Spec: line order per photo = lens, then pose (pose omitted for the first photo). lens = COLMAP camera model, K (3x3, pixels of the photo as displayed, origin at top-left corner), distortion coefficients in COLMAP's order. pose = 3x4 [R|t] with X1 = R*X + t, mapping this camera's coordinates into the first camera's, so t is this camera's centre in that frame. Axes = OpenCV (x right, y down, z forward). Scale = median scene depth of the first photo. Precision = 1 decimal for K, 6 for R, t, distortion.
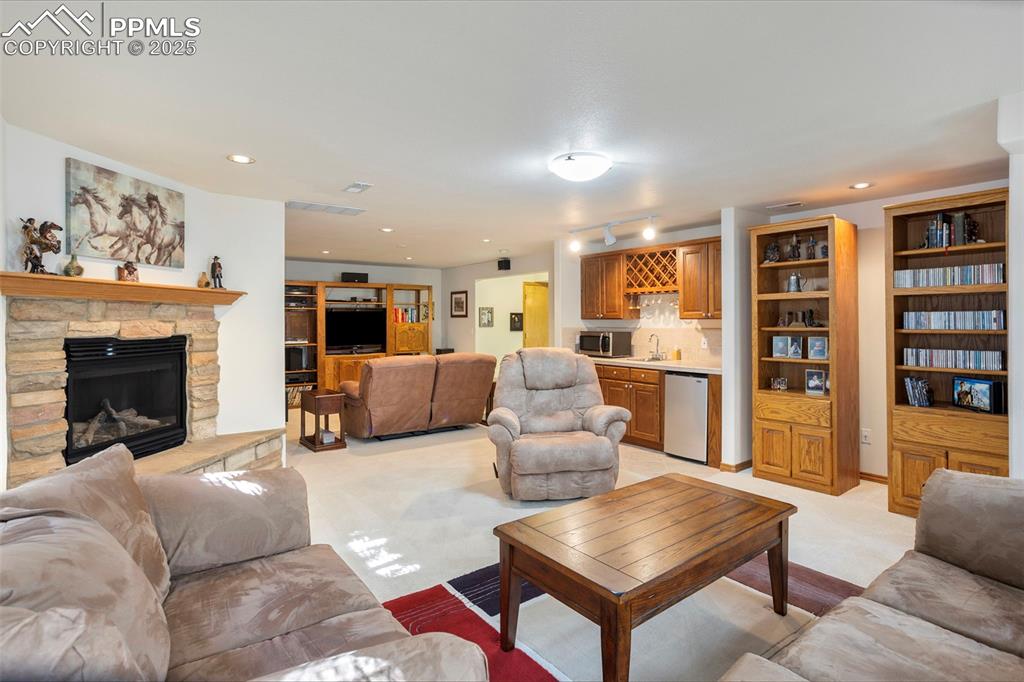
lens RADIAL K [[498.5, 0, 514.1], [0, 498.5, 327.7], [0, 0, 1]] dist [-0.057860, 0.040349]
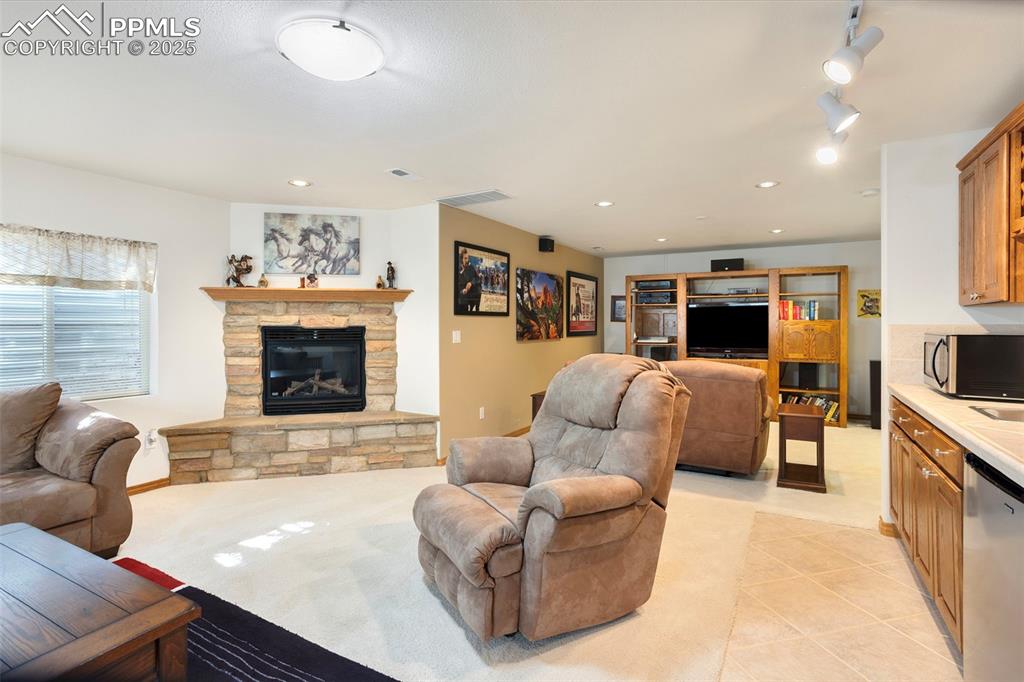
lens RADIAL K [[498.5, 0, 514.1], [0, 498.5, 327.7], [0, 0, 1]] dist [-0.057860, 0.040349]
pose [[0.400735, 0.005323, -0.916179, 0.630186], [-0.010385, 0.999945, 0.001268, 0.011788], [0.916135, 0.009006, 0.400768, 0.786945]]
